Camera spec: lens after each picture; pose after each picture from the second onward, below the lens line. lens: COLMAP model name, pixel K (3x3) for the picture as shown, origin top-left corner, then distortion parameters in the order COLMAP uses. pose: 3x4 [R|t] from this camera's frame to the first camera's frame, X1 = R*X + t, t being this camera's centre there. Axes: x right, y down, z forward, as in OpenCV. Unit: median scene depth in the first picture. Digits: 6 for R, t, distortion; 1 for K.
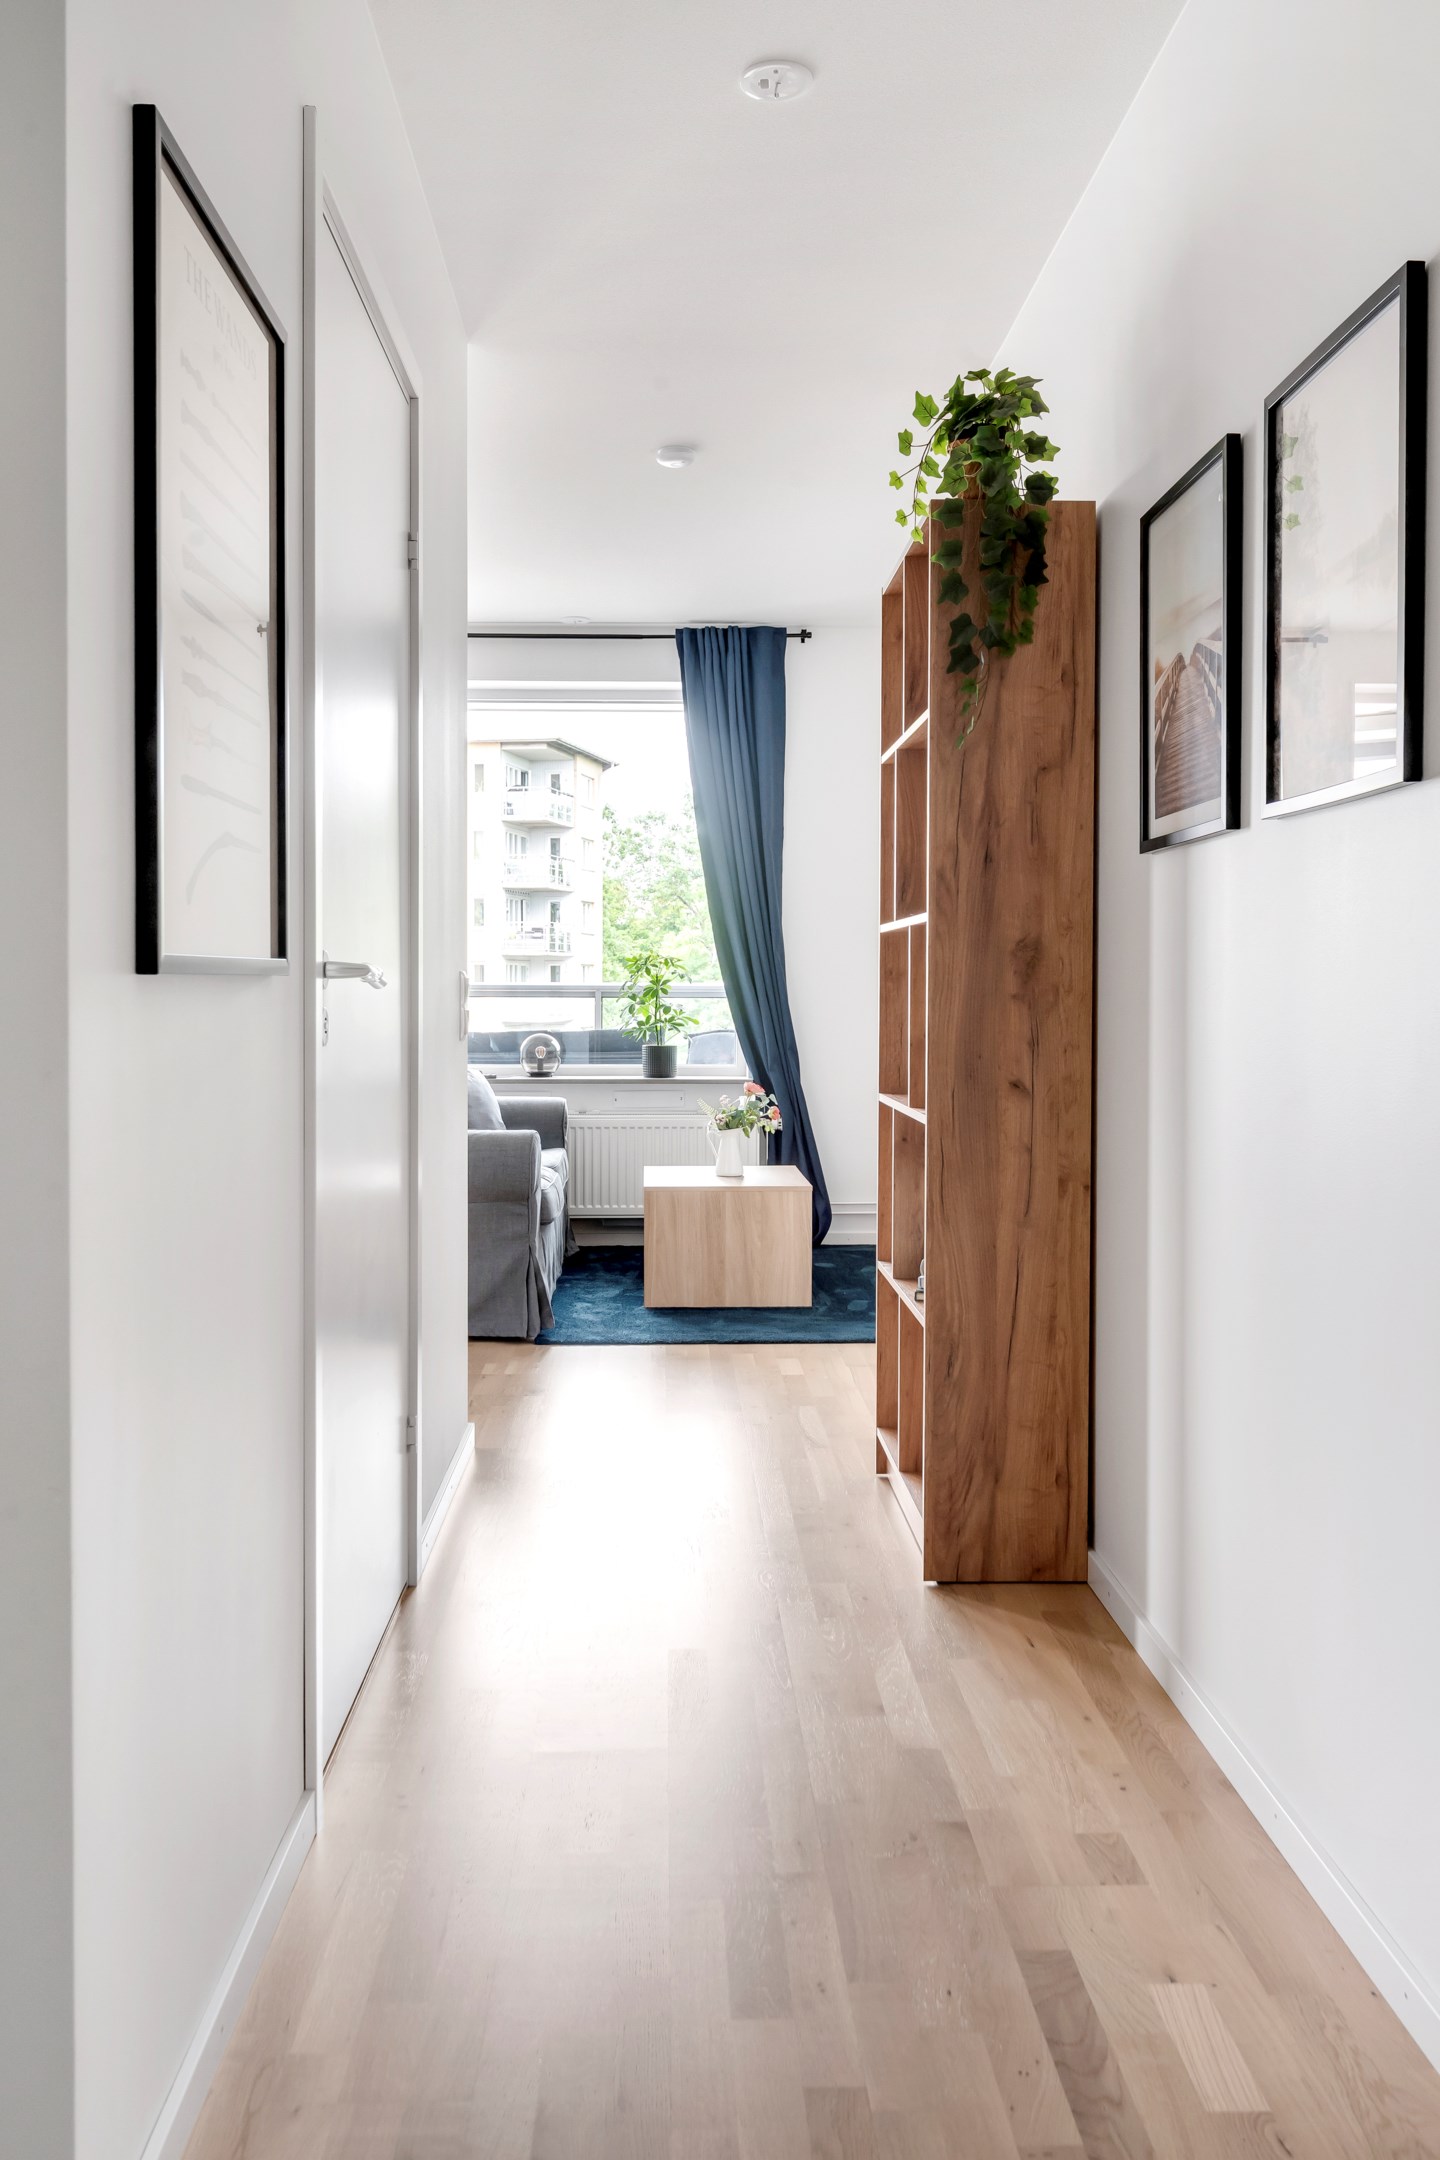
lens RADIAL K [[1654.2, 0, 709.3], [0, 1654.2, 1079.4], [0, 0, 1]] dist [-0.013880, -0.009949]
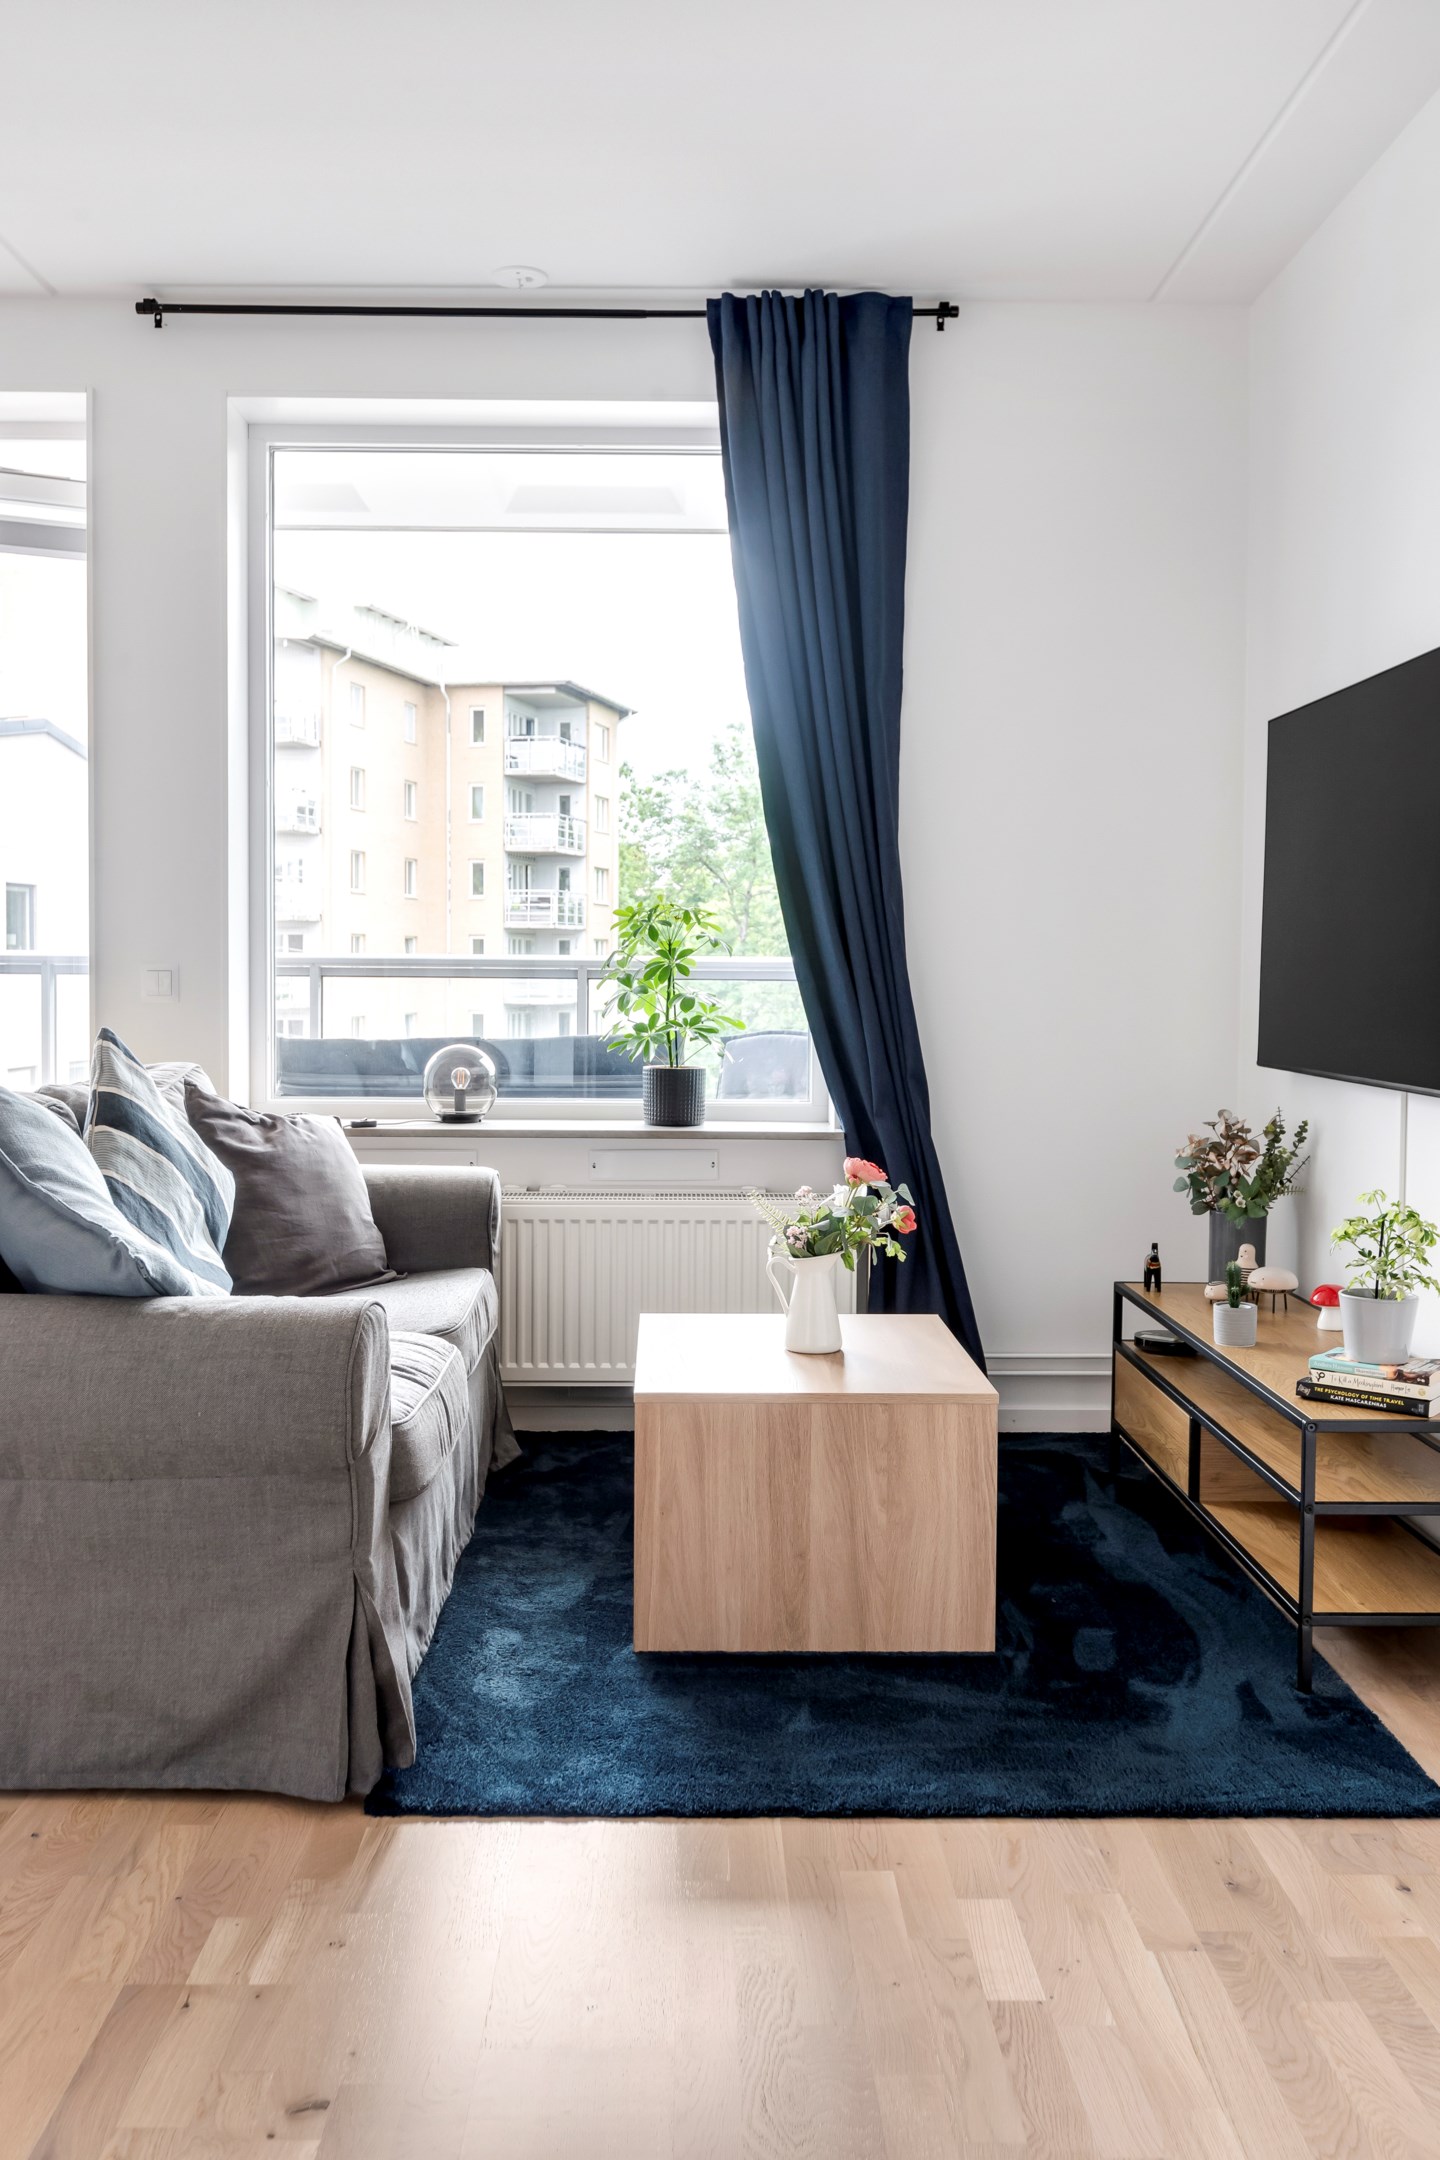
lens RADIAL K [[1858.3, 0, 719.4], [0, 1858.3, 1067.3], [0, 0, 1]] dist [-0.009120, 0.001525]
pose [[0.999936, 0.005330, -0.009949, -0.008878], [-0.005341, 0.999985, -0.001118, -0.020690], [0.009943, 0.001171, 0.999950, 0.392058]]
